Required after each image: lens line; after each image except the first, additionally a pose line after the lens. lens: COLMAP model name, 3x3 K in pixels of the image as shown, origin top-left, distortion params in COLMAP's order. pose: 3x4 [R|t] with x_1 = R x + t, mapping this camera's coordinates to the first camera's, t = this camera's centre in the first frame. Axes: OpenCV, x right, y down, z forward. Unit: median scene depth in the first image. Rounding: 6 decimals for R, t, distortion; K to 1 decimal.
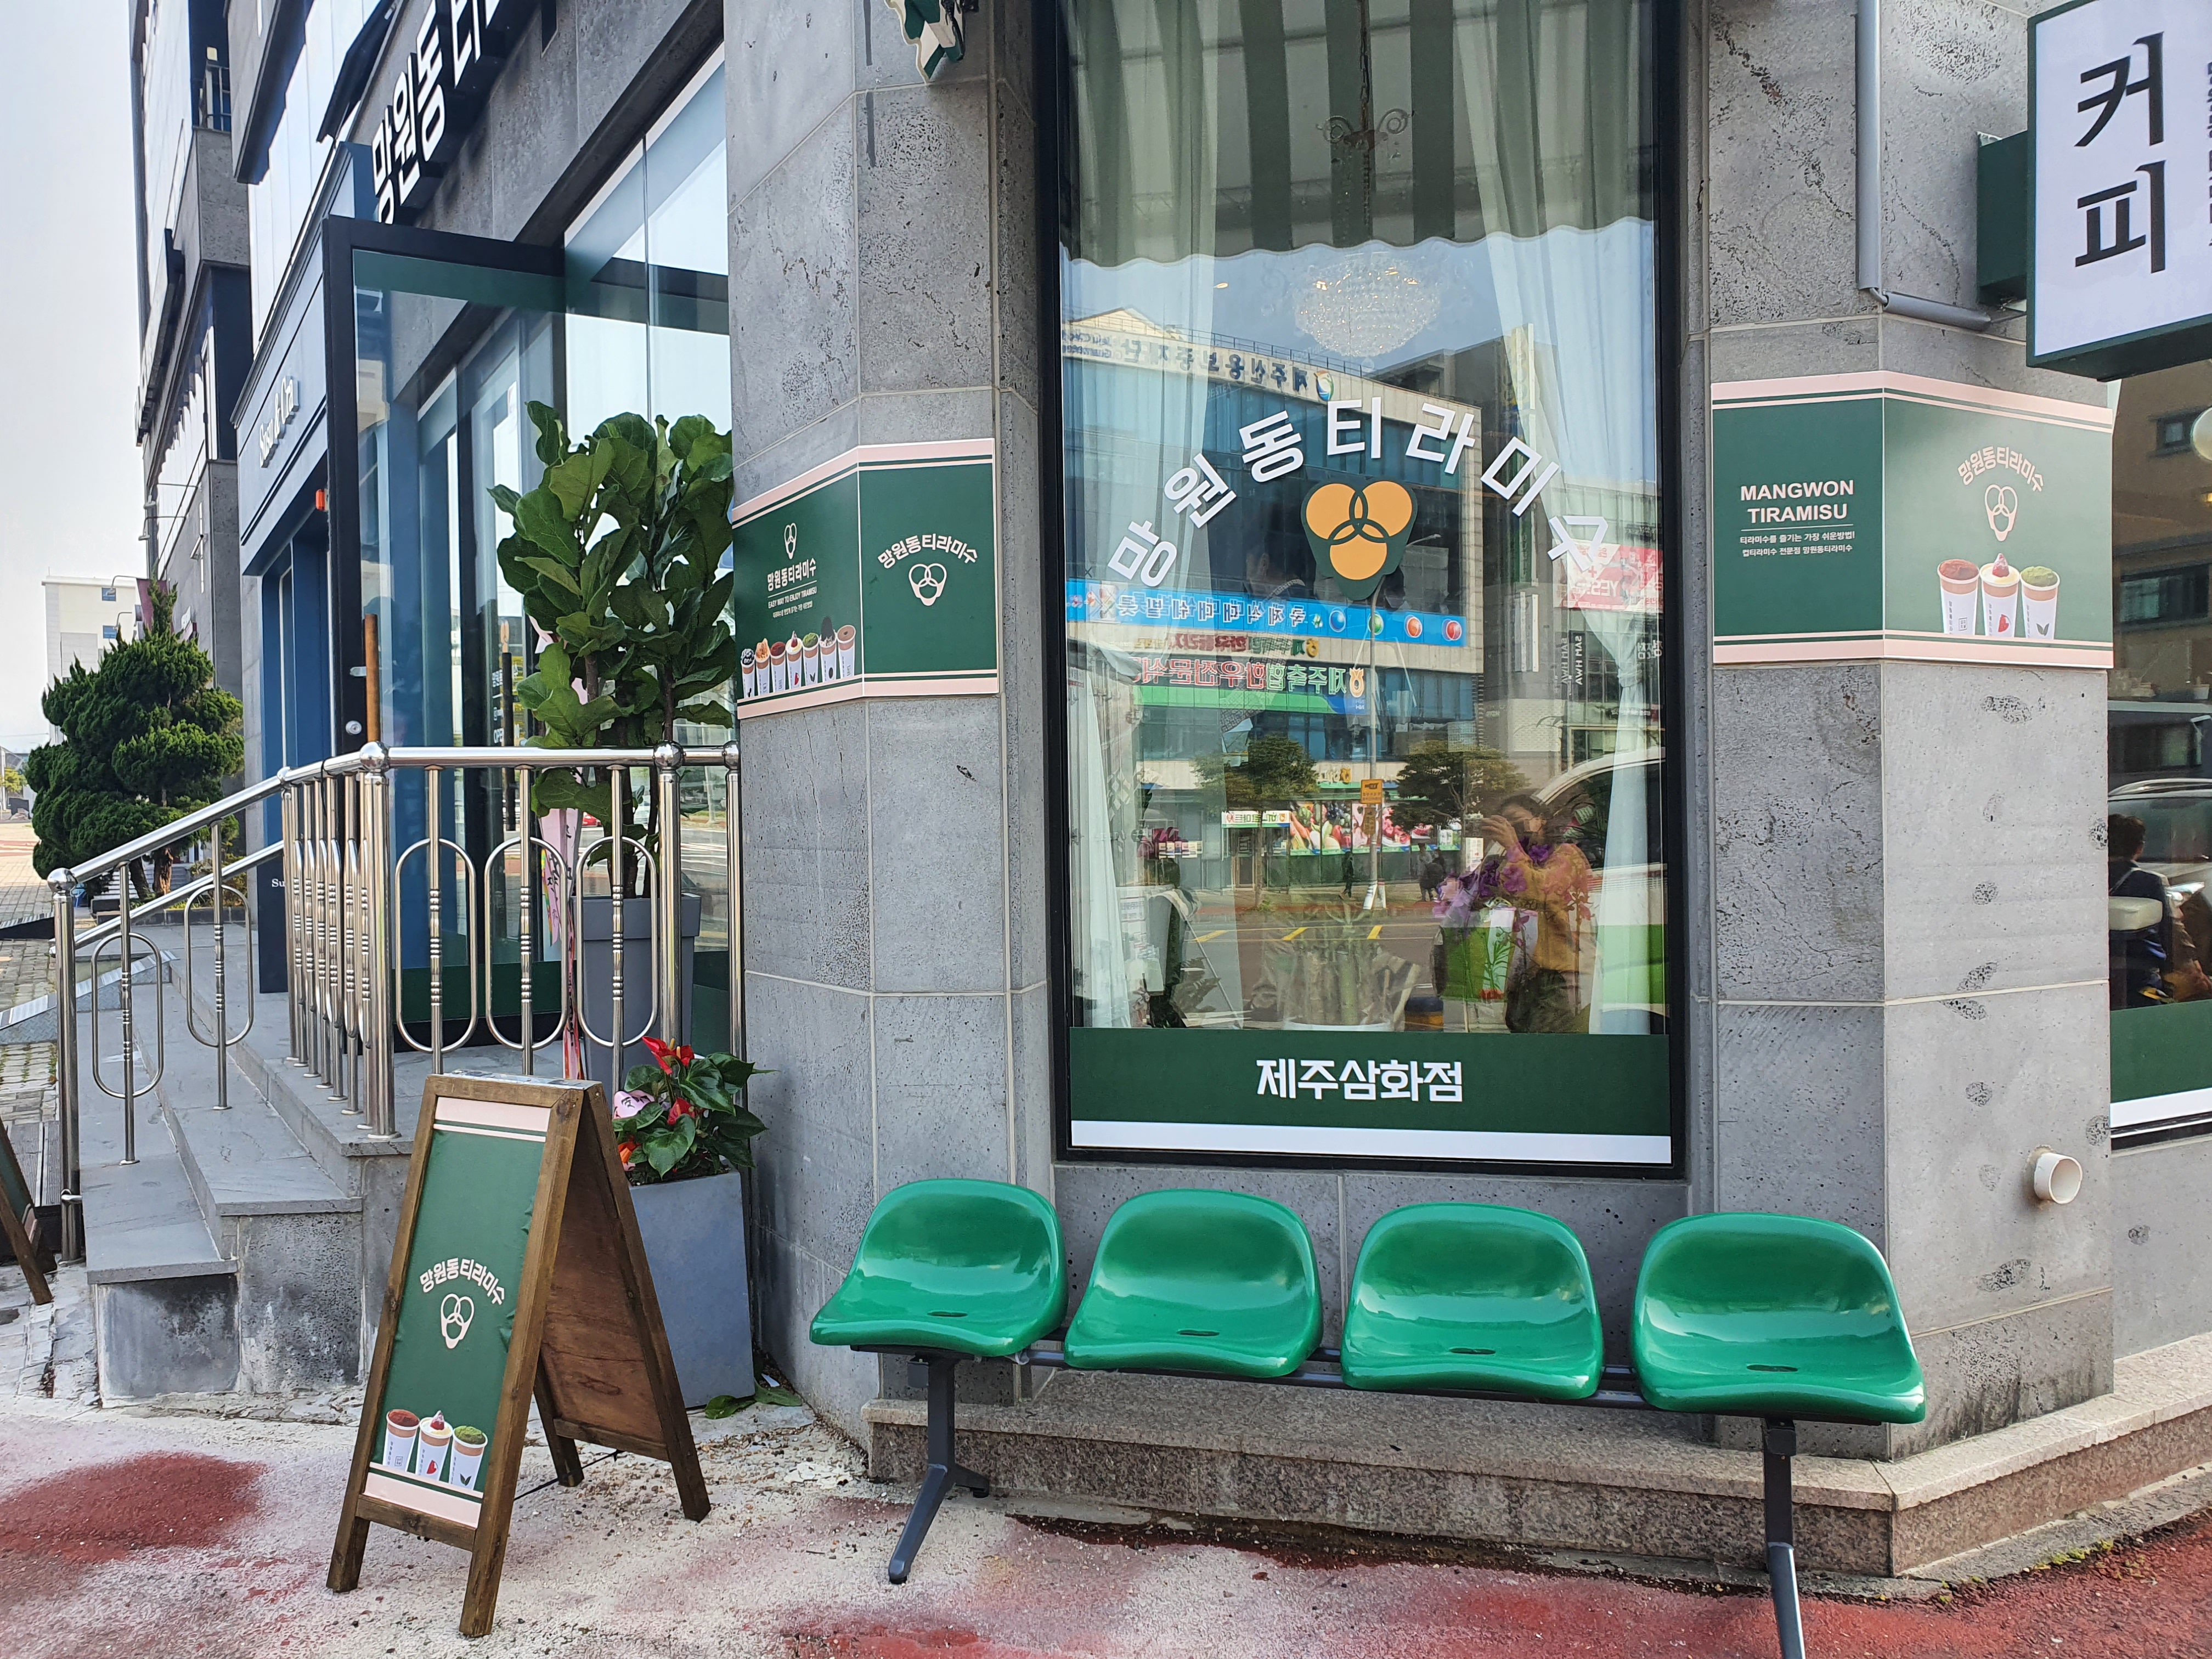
lens RADIAL K [[1650.8, 0, 902.4], [0, 1650.8, 825.5], [0, 0, 1]] dist [0.098351, -0.175631]
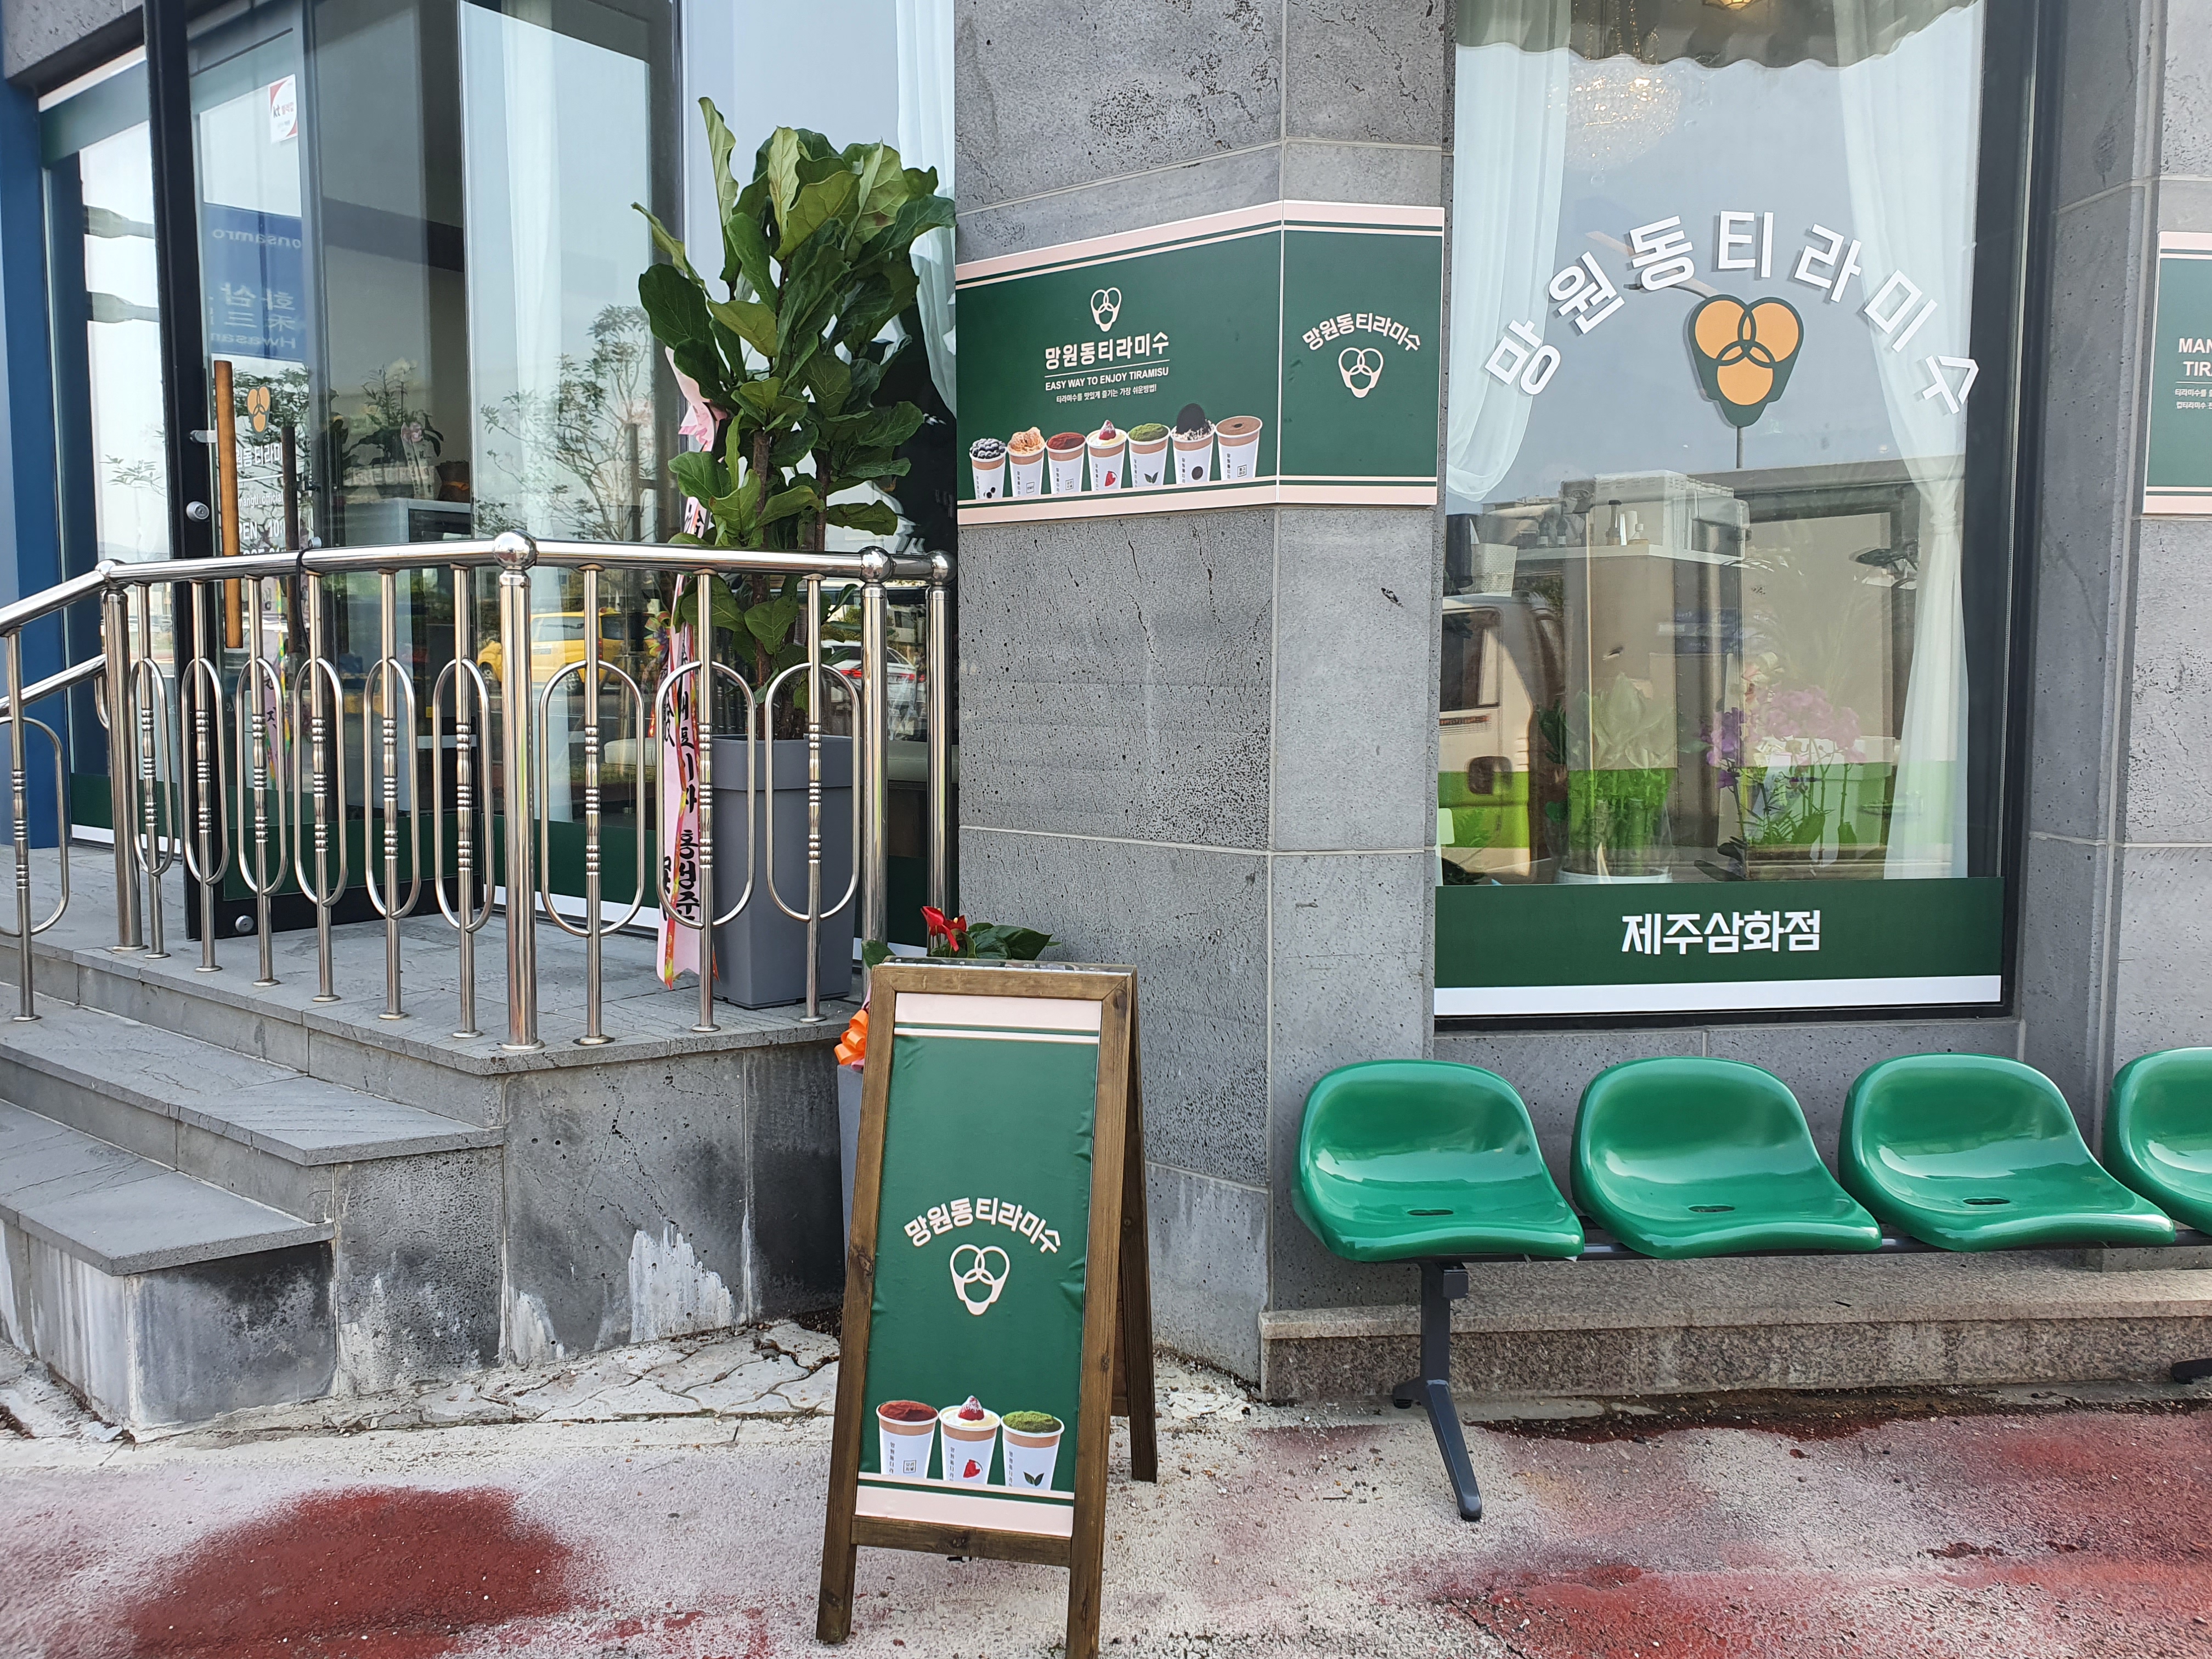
lens RADIAL K [[1707.6, 0, 1110.2], [0, 1707.6, 784.7], [0, 0, 1]] dist [0.052227, -0.062333]
pose [[0.933516, -0.003368, 0.358521, -0.417948], [-0.019870, 0.997933, 0.061111, 0.014168], [-0.357985, -0.064172, 0.931519, 0.209826]]
